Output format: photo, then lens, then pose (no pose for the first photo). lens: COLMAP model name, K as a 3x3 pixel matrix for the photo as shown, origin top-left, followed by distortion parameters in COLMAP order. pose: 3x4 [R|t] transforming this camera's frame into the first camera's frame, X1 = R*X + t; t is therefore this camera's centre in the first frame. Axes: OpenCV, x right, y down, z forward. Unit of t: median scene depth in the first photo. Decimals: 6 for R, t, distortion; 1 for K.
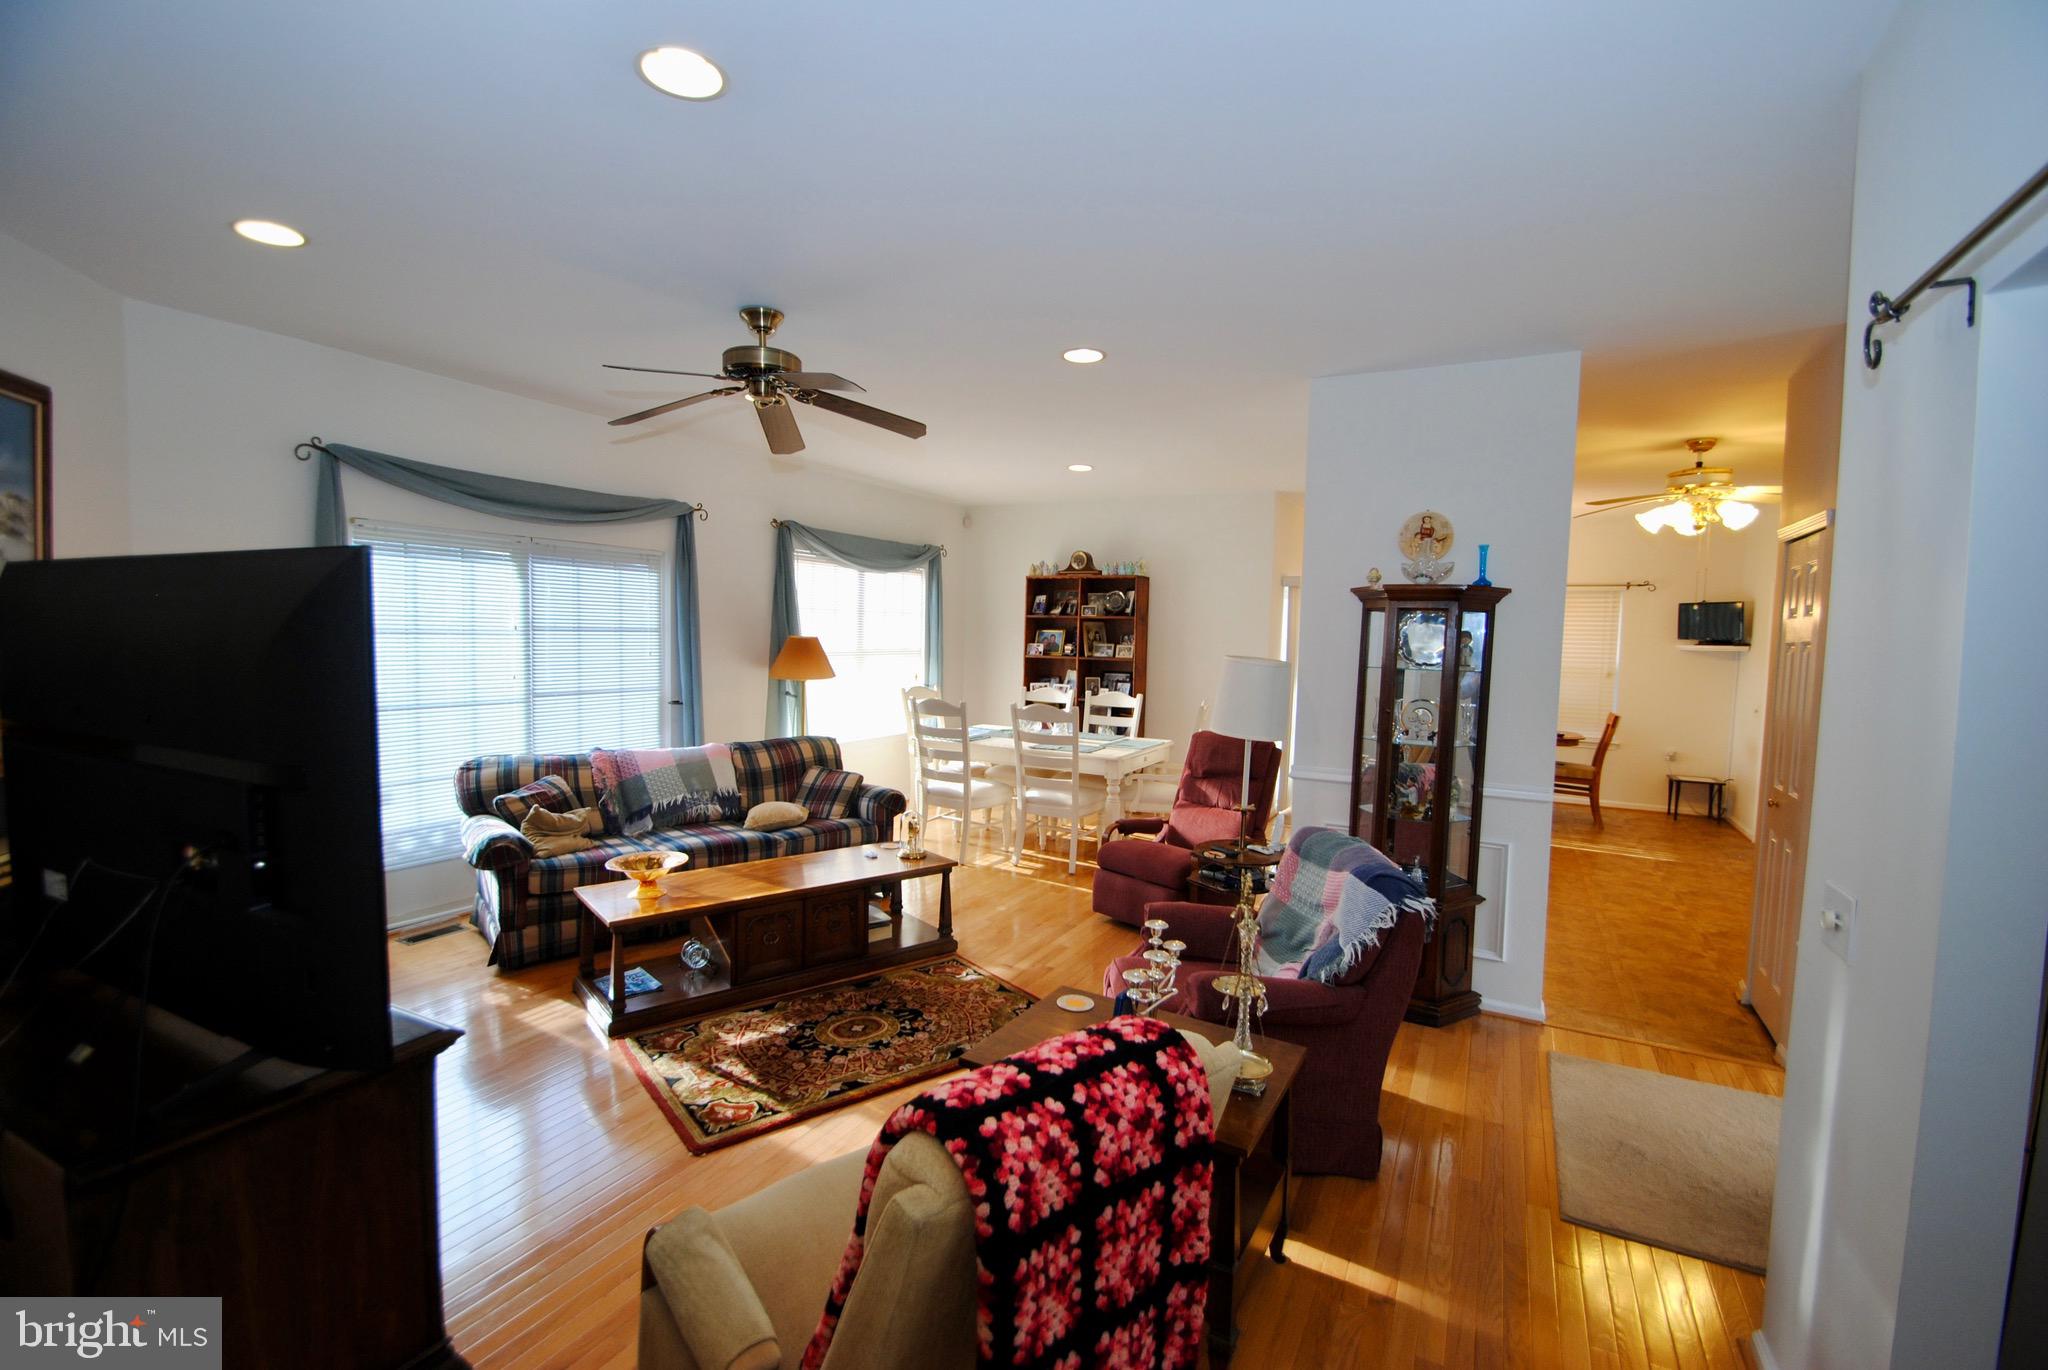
lens RADIAL K [[896.5, 0, 1014.6], [0, 896.5, 684.7], [0, 0, 1]] dist [0.001453, -0.009766]
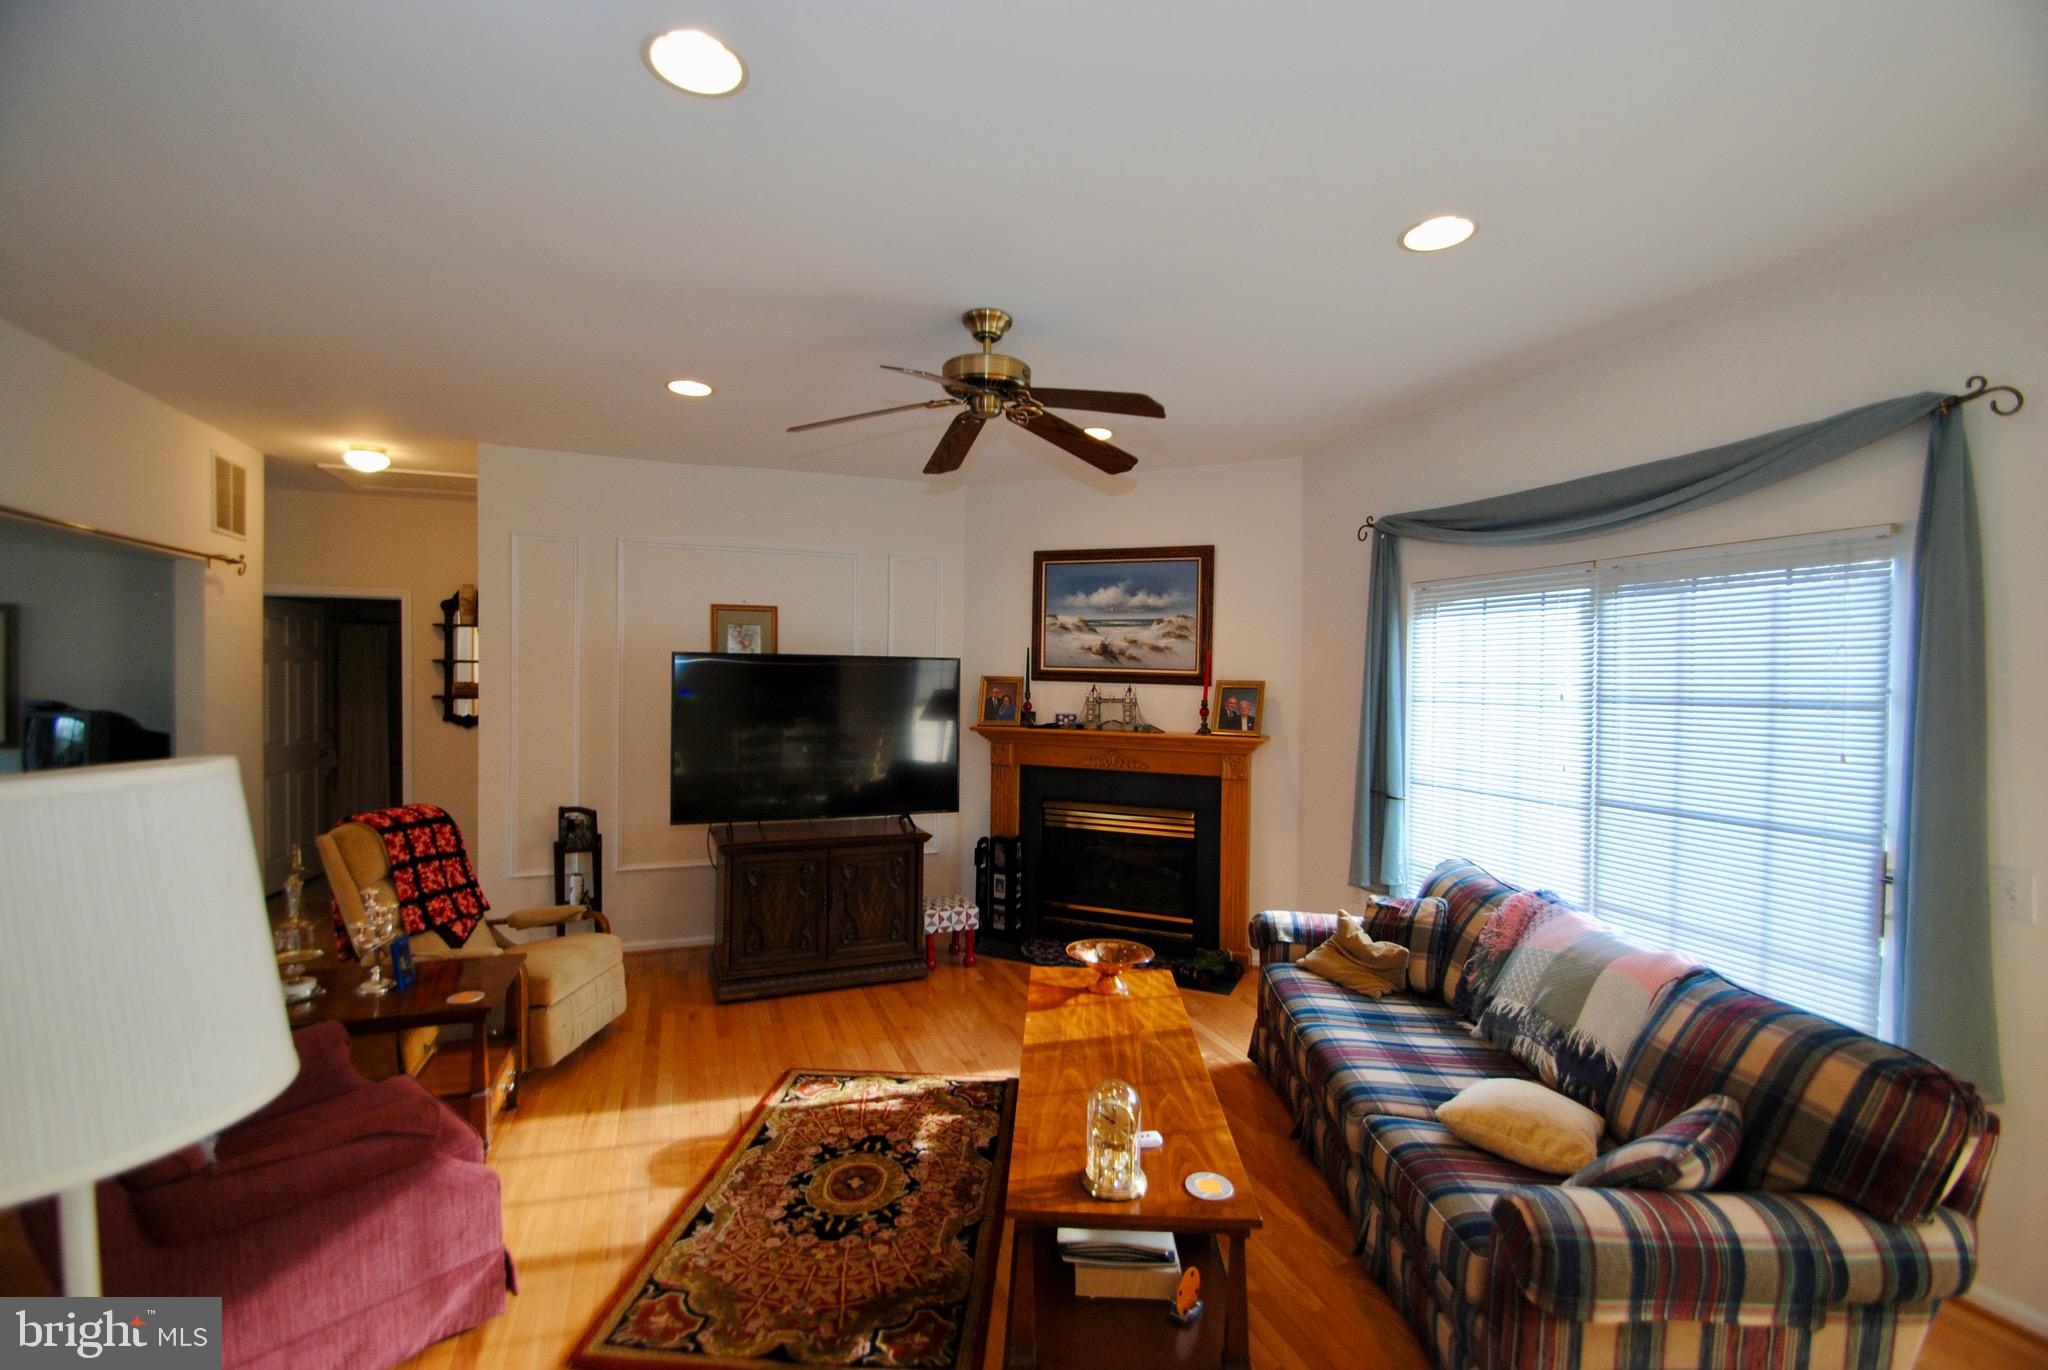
lens RADIAL K [[896.5, 0, 1022.0], [0, 896.5, 687.6], [0, 0, 1]] dist [0.001453, -0.009766]
pose [[-0.660022, -0.022759, -0.750901, 0.322507], [-0.070769, 0.996980, 0.031987, -0.085553], [0.747905, 0.074252, -0.659639, 1.555141]]
